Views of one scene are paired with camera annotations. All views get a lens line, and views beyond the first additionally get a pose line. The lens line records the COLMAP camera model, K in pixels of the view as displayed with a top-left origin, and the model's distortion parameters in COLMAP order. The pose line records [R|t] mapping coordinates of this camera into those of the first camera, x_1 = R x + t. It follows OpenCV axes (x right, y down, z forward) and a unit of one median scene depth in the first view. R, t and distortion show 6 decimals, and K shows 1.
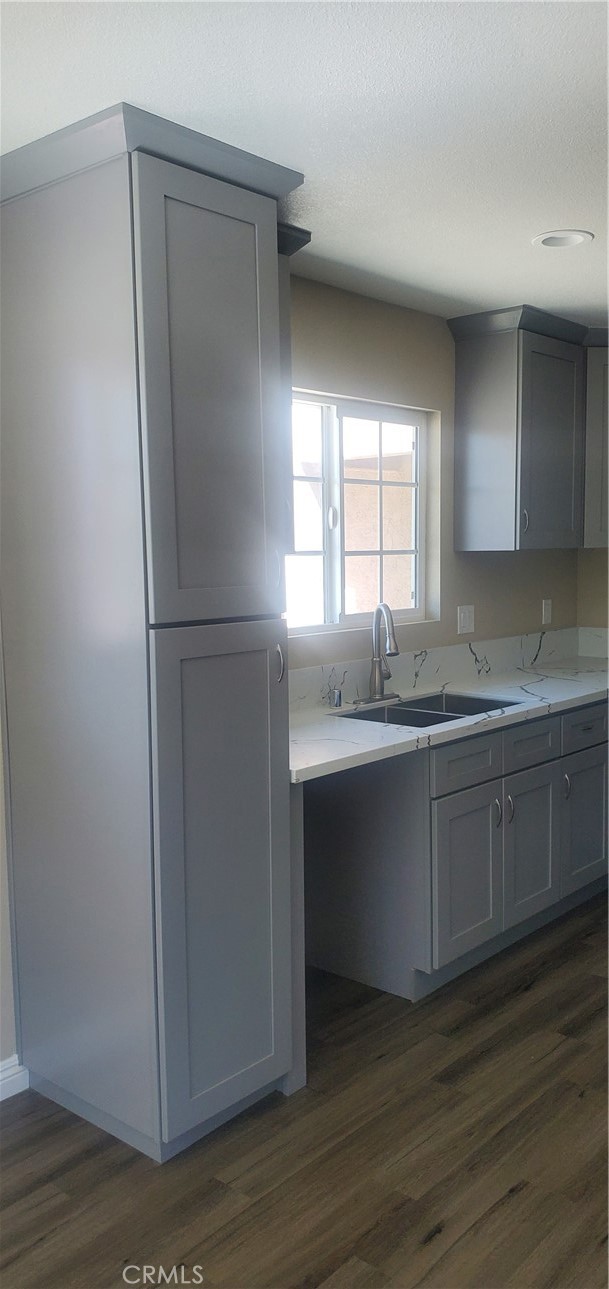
lens RADIAL K [[1000.2, 0, 304.5], [0, 1000.2, 644.5], [0, 0, 1]] dist [-0.003765, -0.008517]
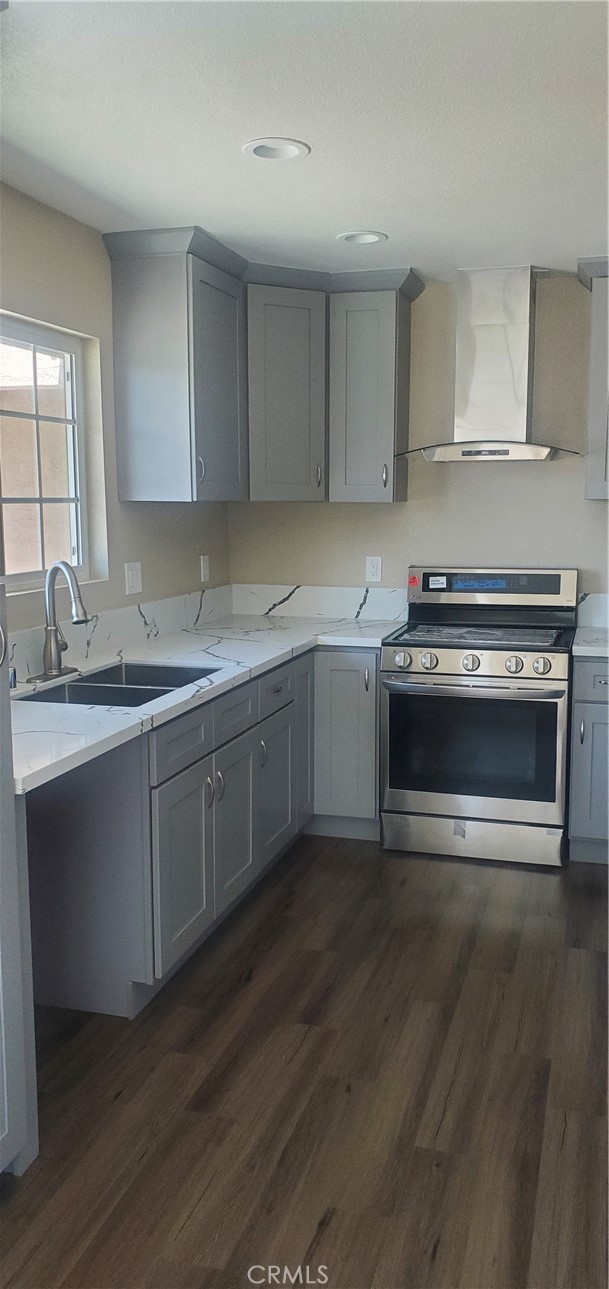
lens RADIAL K [[1000.2, 0, 304.5], [0, 1000.2, 644.5], [0, 0, 1]] dist [-0.003765, -0.008517]
pose [[0.900101, -0.051118, 0.432672, -0.109161], [0.031154, 0.998103, 0.053110, -0.010341], [-0.434566, -0.034325, 0.899986, 0.149826]]
